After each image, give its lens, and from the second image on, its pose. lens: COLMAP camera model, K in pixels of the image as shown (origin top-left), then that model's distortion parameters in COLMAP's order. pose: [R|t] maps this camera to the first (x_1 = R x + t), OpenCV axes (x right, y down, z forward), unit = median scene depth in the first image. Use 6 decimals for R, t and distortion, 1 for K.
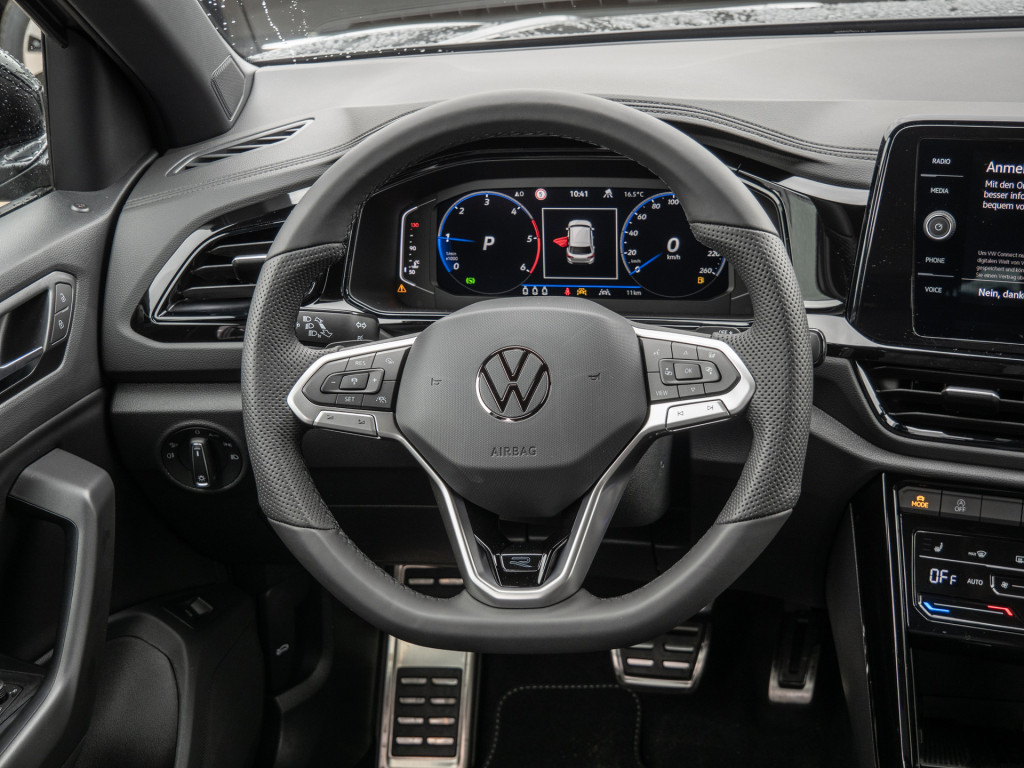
lens RADIAL K [[1461.1, 0, 515.1], [0, 1461.1, 377.6], [0, 0, 1]] dist [0.036014, 0.000000]
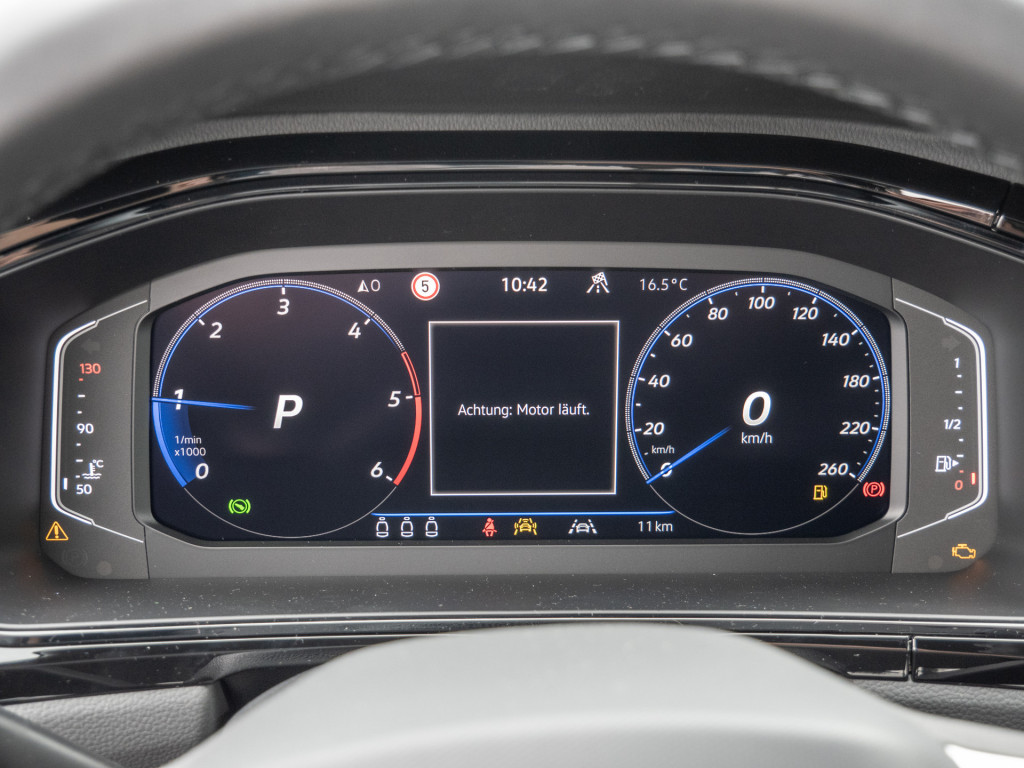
lens RADIAL K [[1461.1, 0, 511.9], [0, 1461.1, 382.6], [0, 0, 1]] dist [0.036014, 0.000000]
pose [[0.975288, -0.019998, 0.220030, -0.046659], [0.035483, 0.997145, -0.066651, -0.073294], [-0.218069, 0.072812, 0.973213, 0.619928]]
